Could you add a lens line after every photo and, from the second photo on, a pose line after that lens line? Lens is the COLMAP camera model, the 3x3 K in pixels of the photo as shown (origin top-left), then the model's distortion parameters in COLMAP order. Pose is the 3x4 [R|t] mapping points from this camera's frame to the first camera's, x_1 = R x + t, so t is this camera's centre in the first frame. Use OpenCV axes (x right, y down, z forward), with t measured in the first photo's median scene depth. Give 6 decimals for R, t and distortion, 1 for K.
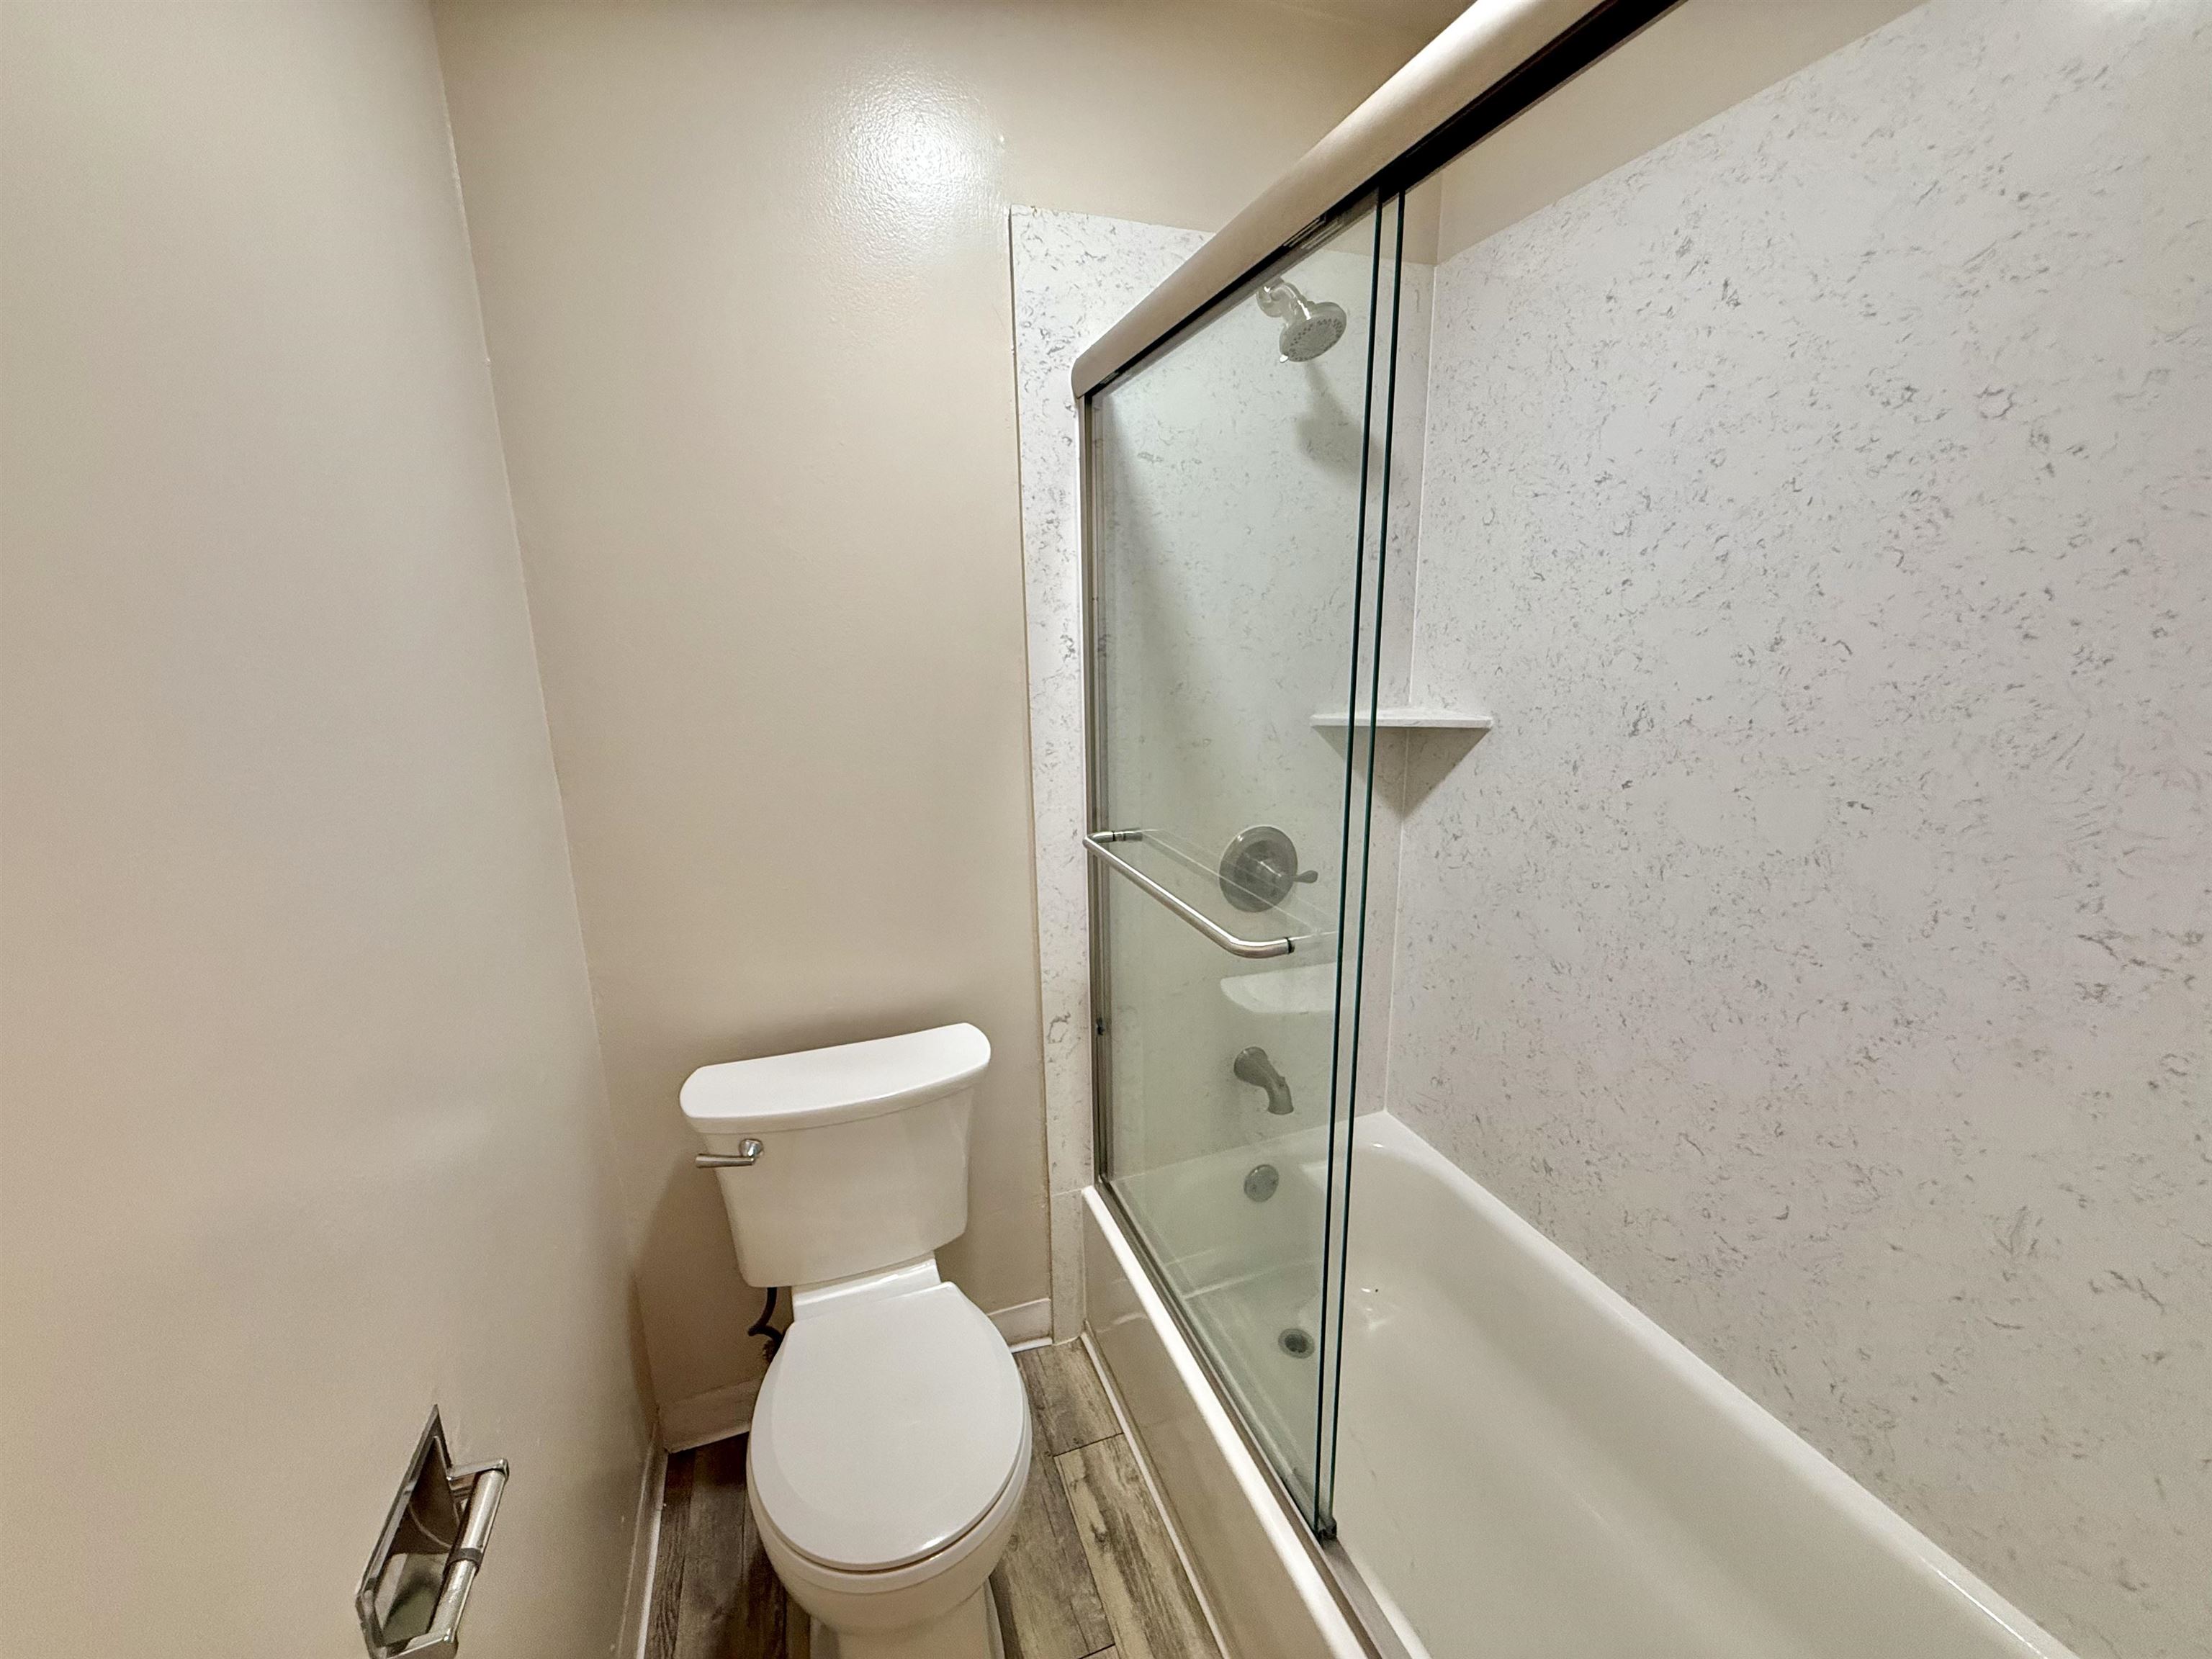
lens RADIAL K [[880.7, 0, 1099.8], [0, 880.7, 831.2], [0, 0, 1]] dist [-0.000408, -0.000040]
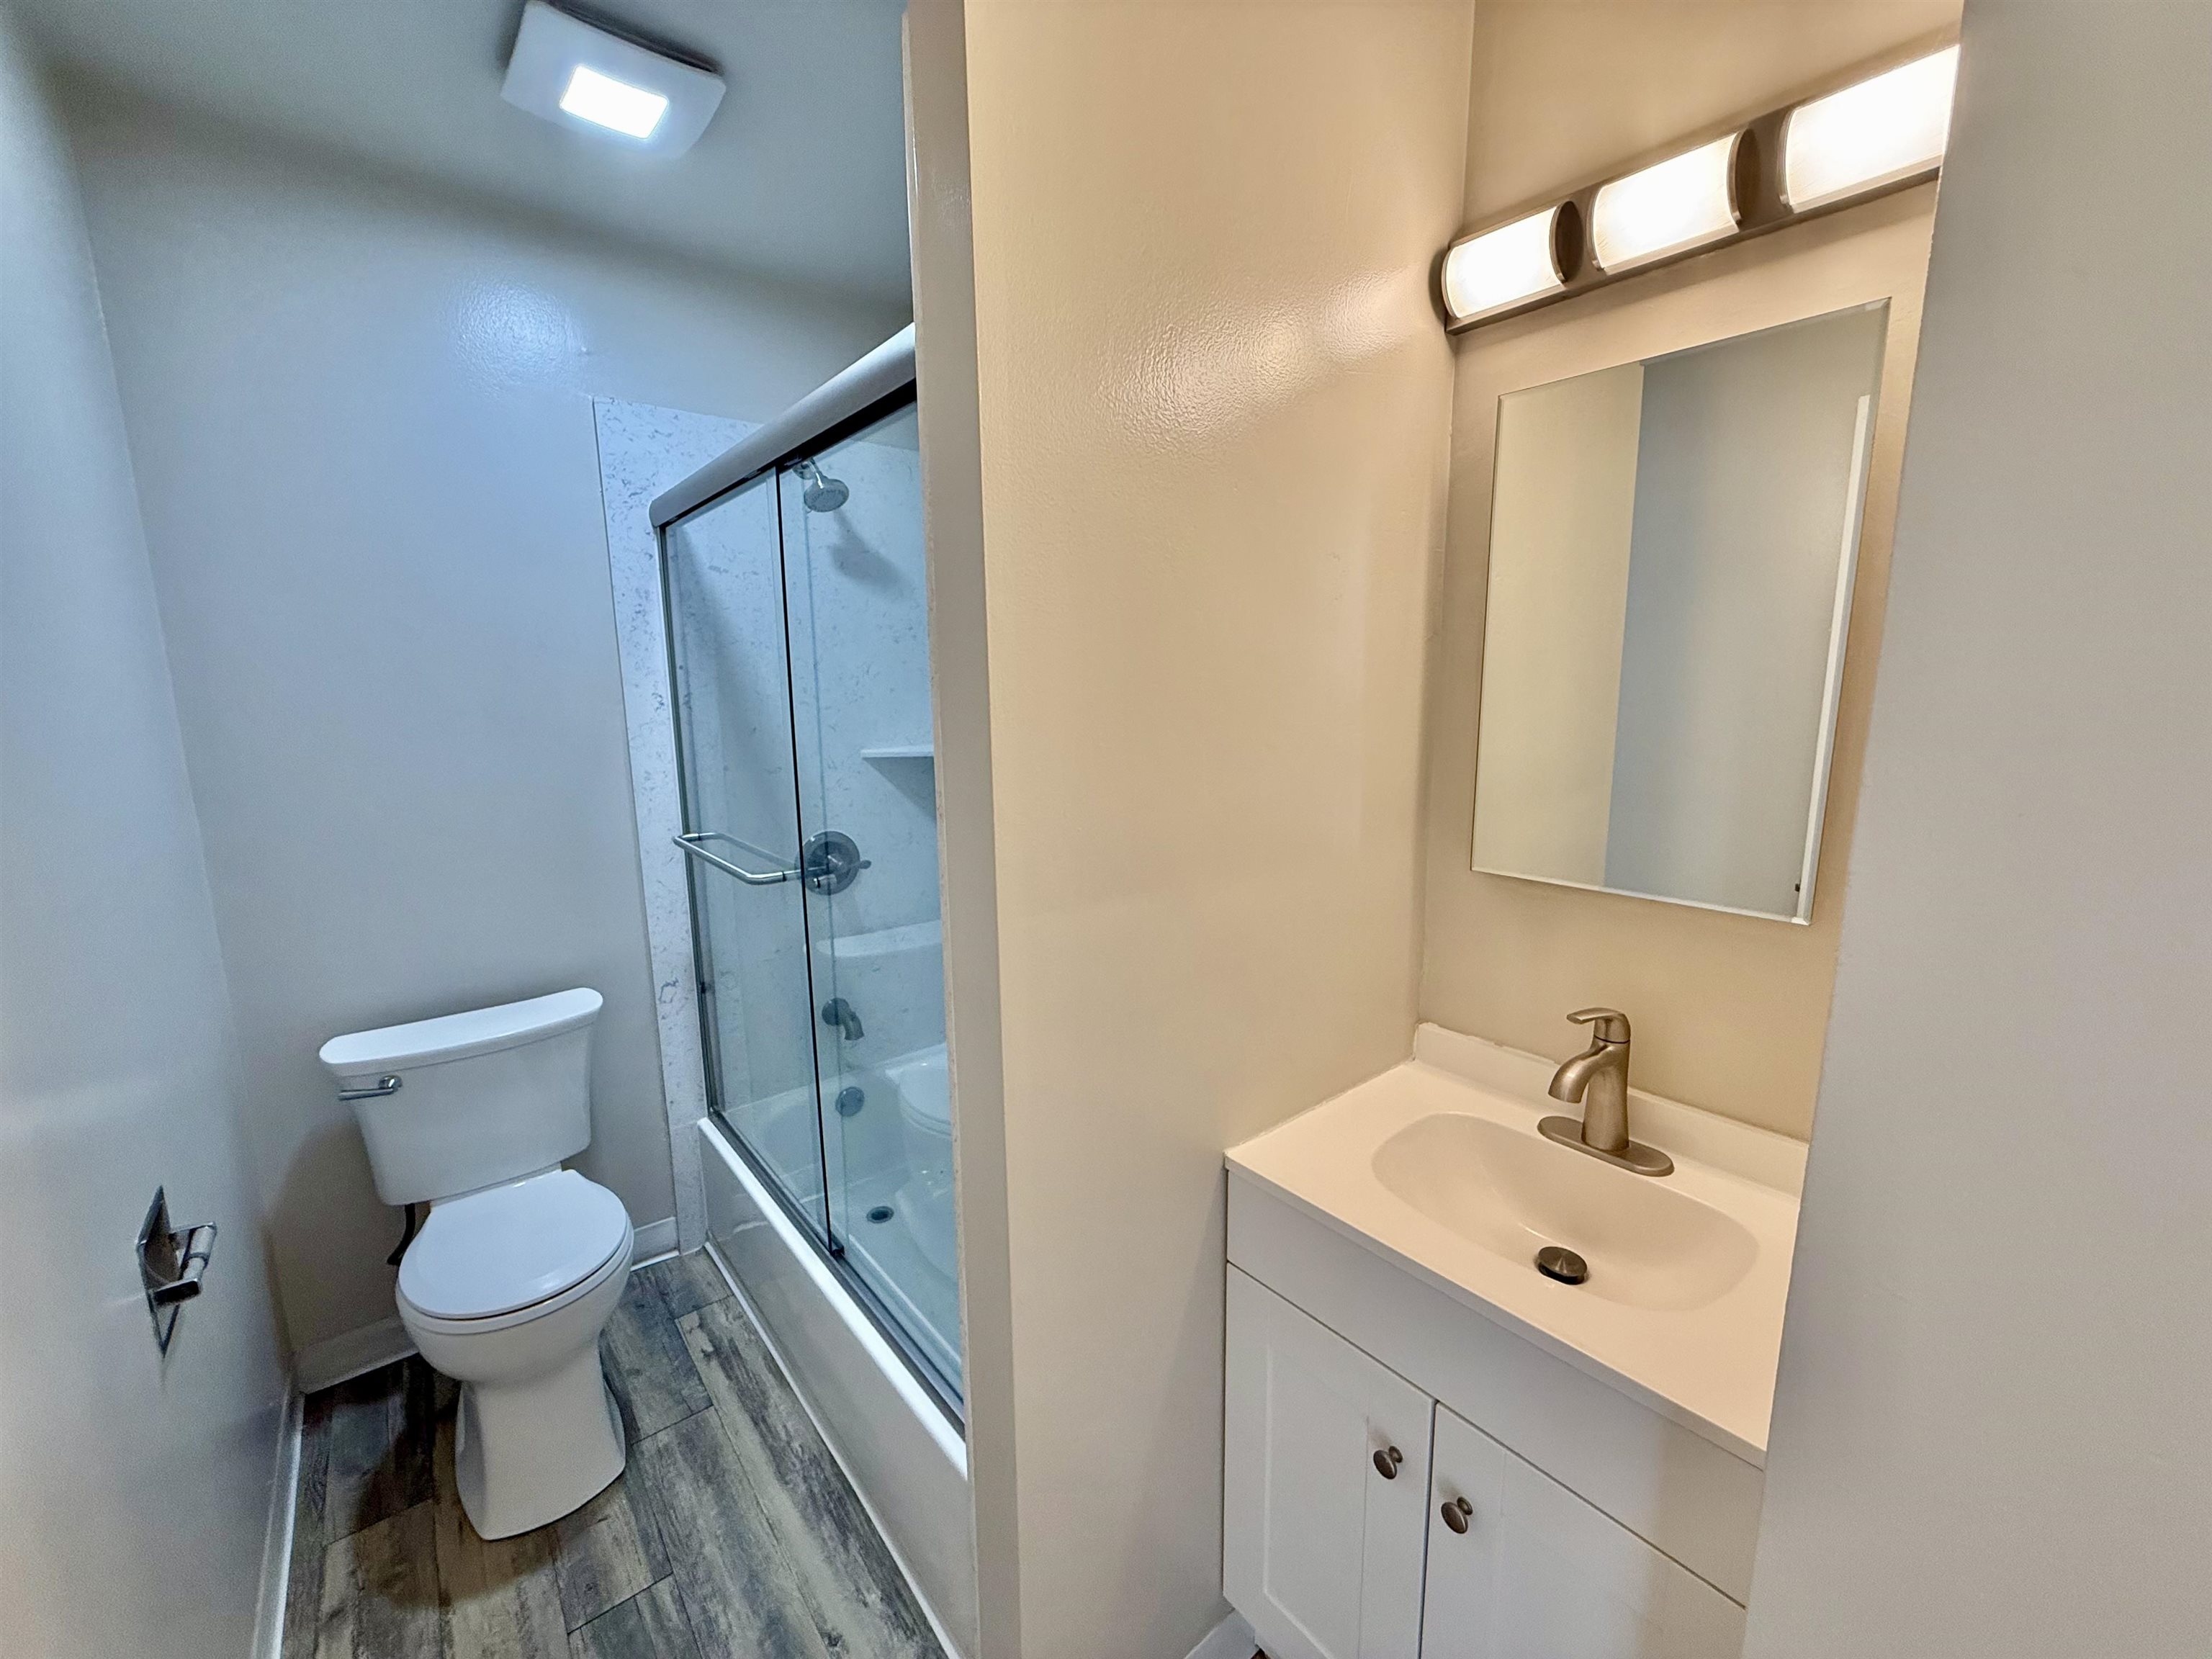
lens RADIAL K [[880.7, 0, 1102.4], [0, 880.7, 825.8], [0, 0, 1]] dist [-0.000408, -0.000040]
pose [[0.942927, -0.048052, 0.329514, 0.160925], [0.072066, 0.995530, -0.061047, 0.121163], [-0.325108, 0.081309, 0.942175, -0.519270]]
